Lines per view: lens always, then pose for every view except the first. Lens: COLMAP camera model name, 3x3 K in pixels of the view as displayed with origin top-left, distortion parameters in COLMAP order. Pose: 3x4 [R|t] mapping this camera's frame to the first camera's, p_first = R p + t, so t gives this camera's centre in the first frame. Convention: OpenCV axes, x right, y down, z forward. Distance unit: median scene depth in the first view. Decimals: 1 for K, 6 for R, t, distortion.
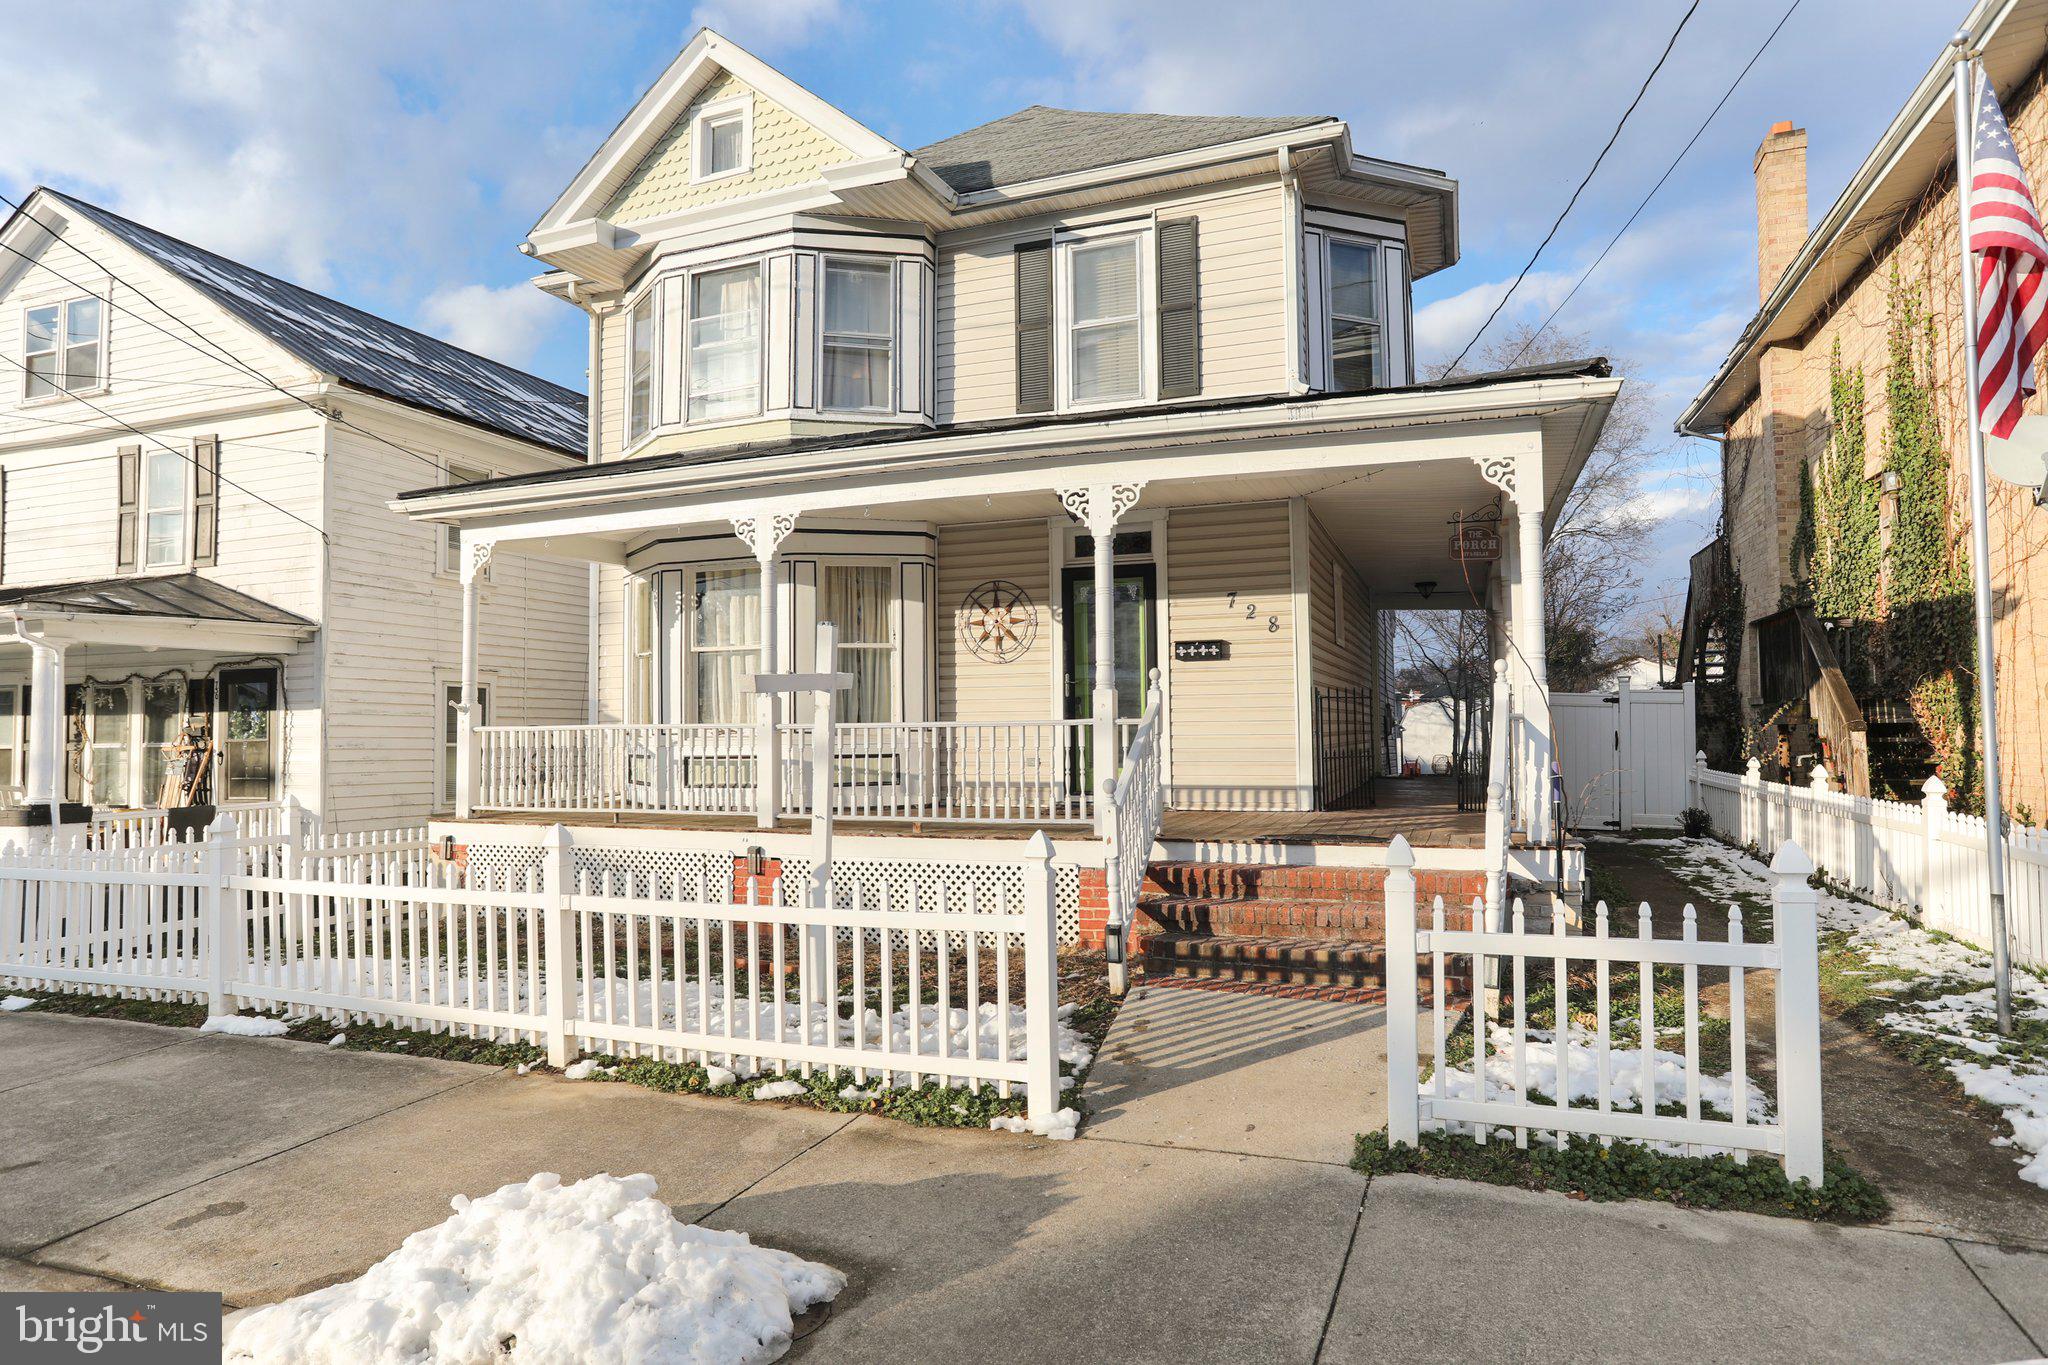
lens RADIAL K [[1148.5, 0, 1024.0], [0, 1148.5, 682.5], [0, 0, 1]] dist [-0.038445, 0.033488]
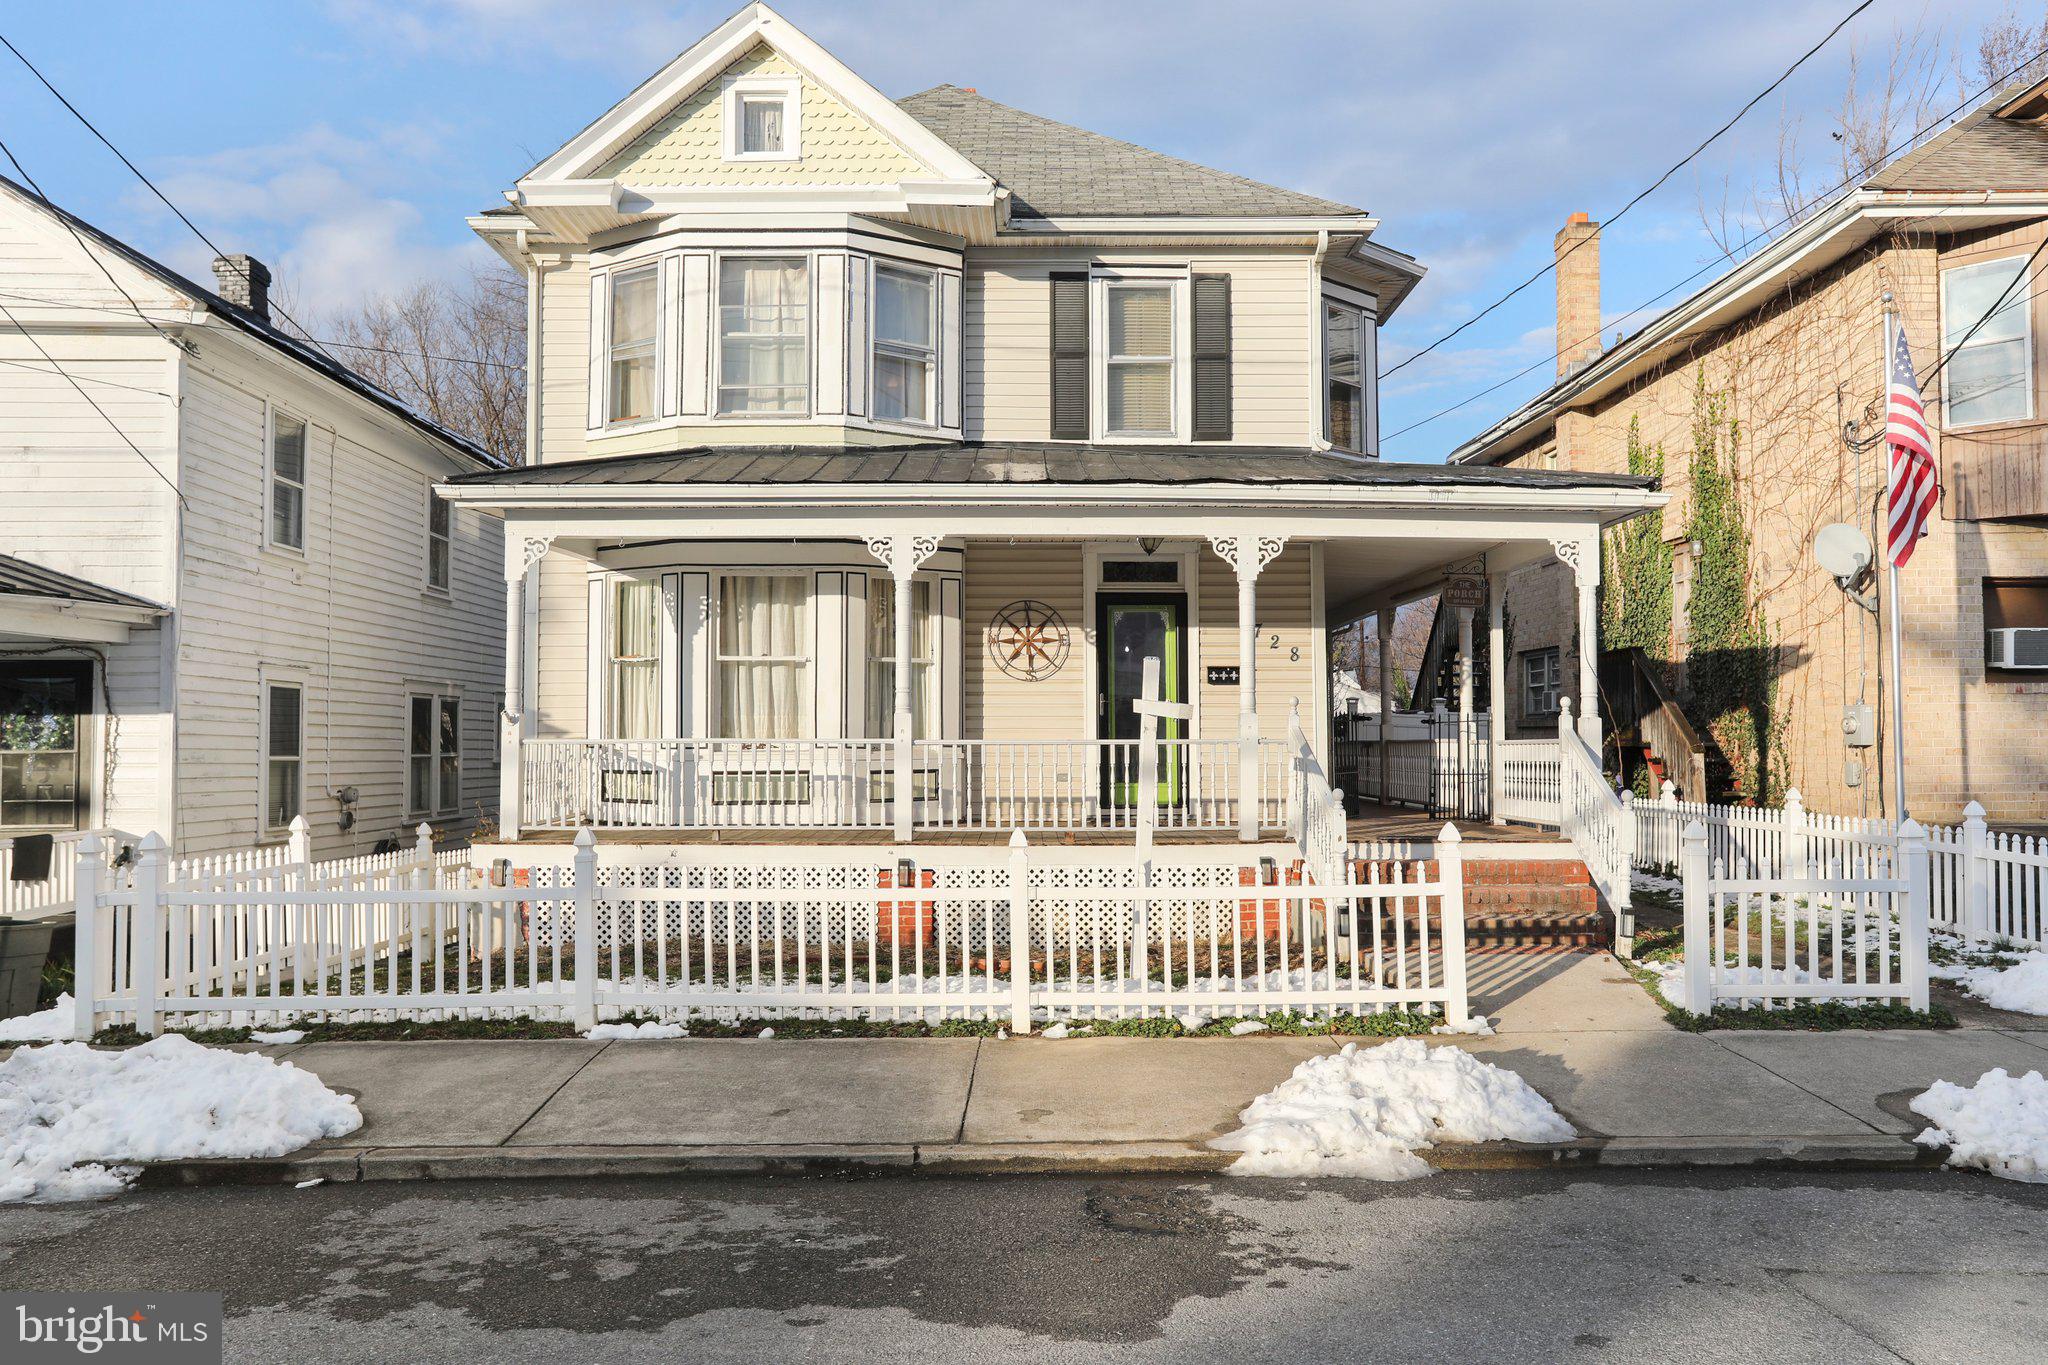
lens RADIAL K [[1454.7, 0, 1024.0], [0, 1454.7, 682.5], [0, 0, 1]] dist [0.005919, 0.001142]
pose [[0.932105, 0.023245, 0.361442, -0.496997], [-0.023516, 0.999717, -0.003651, -0.010566], [-0.361424, -0.005096, 0.932388, -0.209862]]
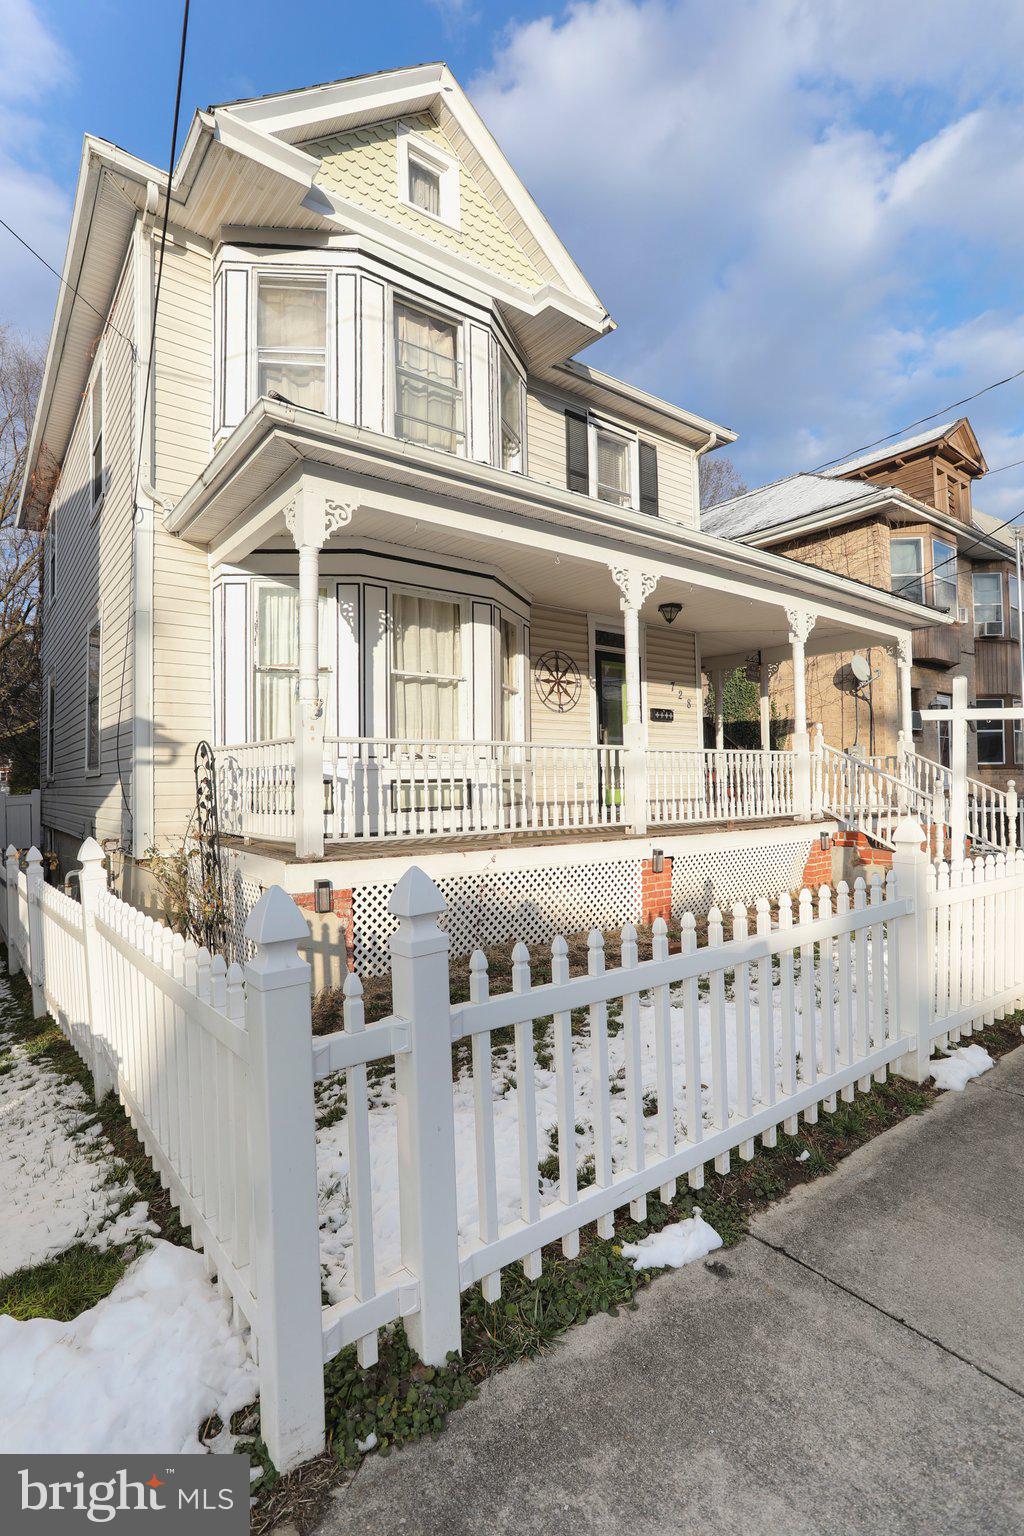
lens RADIAL K [[732.3, 0, 512.0], [0, 732.3, 768.0], [0, 0, 1]] dist [-0.053434, 0.041246]
pose [[0.526375, 0.021109, 0.849990, -0.780318], [-0.029272, 0.999549, -0.006696, 0.055799], [-0.849748, -0.021356, 0.526756, 0.594439]]
